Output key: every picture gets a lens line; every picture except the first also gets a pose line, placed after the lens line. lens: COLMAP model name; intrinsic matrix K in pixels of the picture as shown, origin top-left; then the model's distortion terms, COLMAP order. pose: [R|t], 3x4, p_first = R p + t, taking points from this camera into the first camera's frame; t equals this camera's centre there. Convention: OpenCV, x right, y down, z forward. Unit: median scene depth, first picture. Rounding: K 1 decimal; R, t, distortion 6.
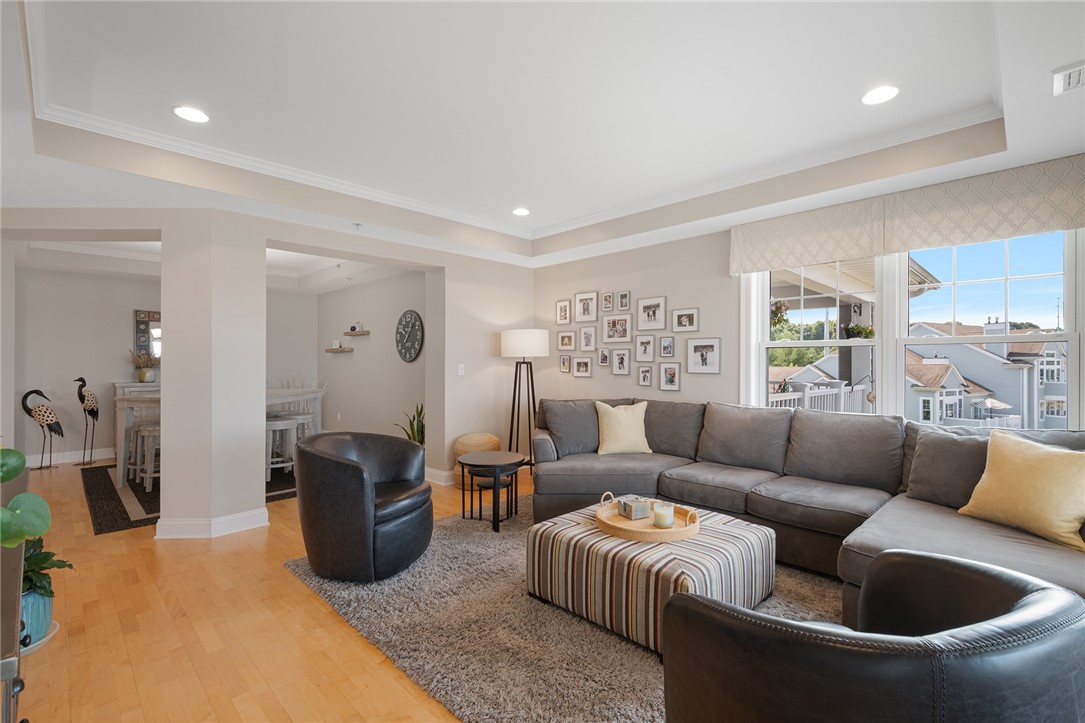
lens RADIAL K [[480.6, 0, 553.4], [0, 480.6, 362.6], [0, 0, 1]] dist [0.004830, -0.000450]
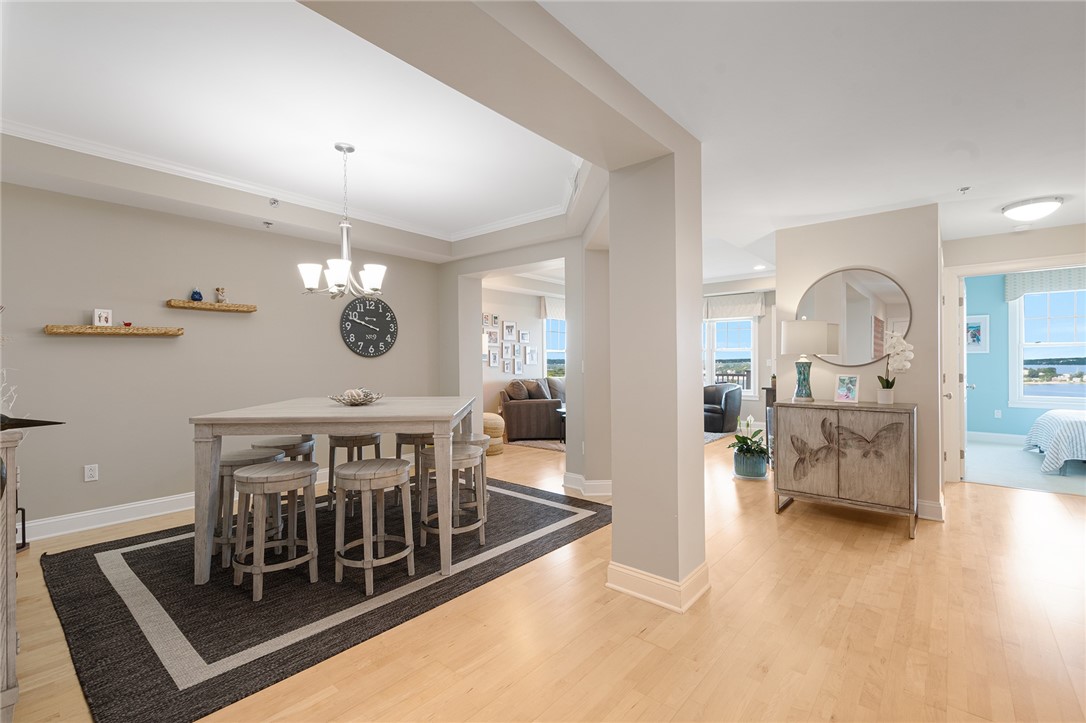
lens RADIAL K [[481.0, 0, 553.9], [0, 481.0, 362.6], [0, 0, 1]] dist [0.004830, -0.000450]
pose [[-0.073318, -0.001218, 0.997308, -1.524949], [0.005107, 0.999986, 0.001596, 0.011714], [-0.997296, 0.005210, -0.073310, 0.949784]]
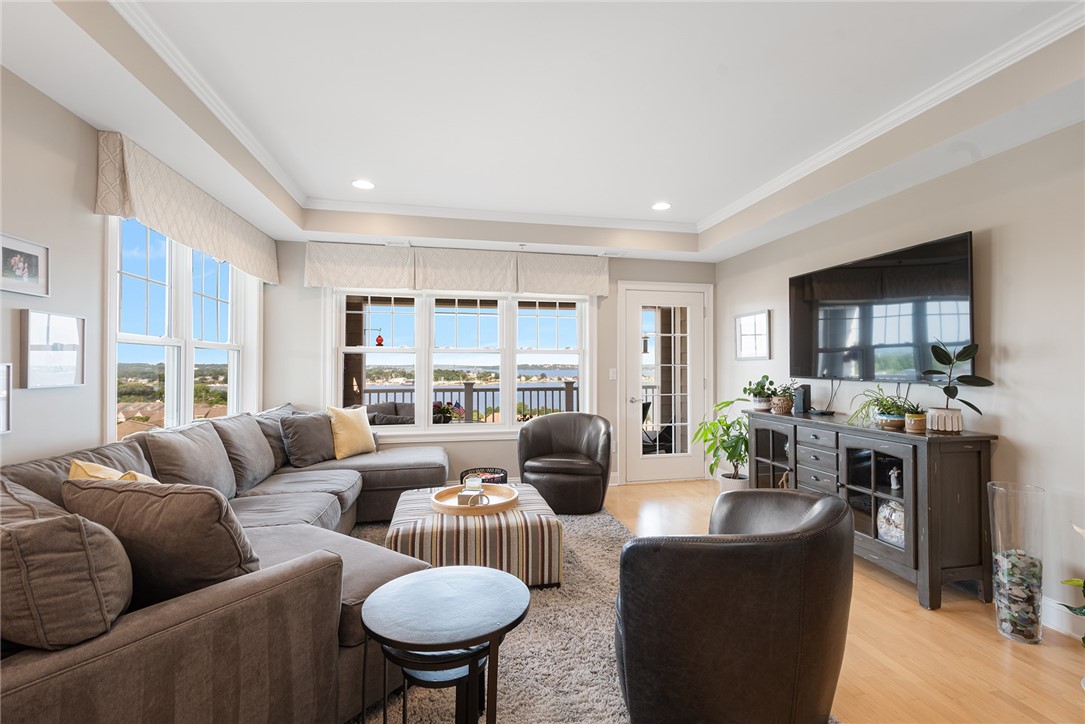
lens RADIAL K [[488.2, 0, 554.5], [0, 488.2, 361.3], [0, 0, 1]] dist [0.005135, 0.000612]
pose [[-0.828684, 0.004250, 0.559700, -0.340107], [-0.001117, 0.999957, -0.009246, 0.000942], [-0.559715, -0.008287, -0.828644, 1.016130]]
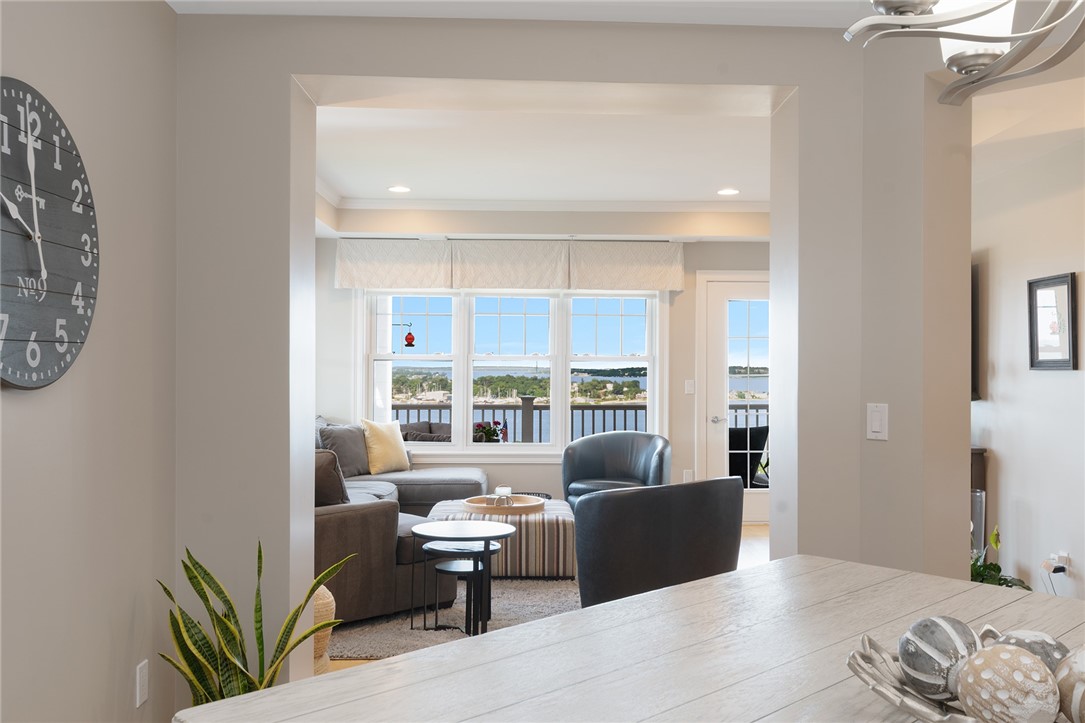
lens RADIAL K [[954.0, 0, 549.5], [0, 954.0, 363.1], [0, 0, 1]] dist [0.012043, -0.001525]
pose [[-0.708836, -0.000113, 0.705373, -0.866547], [-0.005706, 0.999968, -0.005575, -0.012596], [-0.705350, -0.007977, -0.708814, 1.430393]]
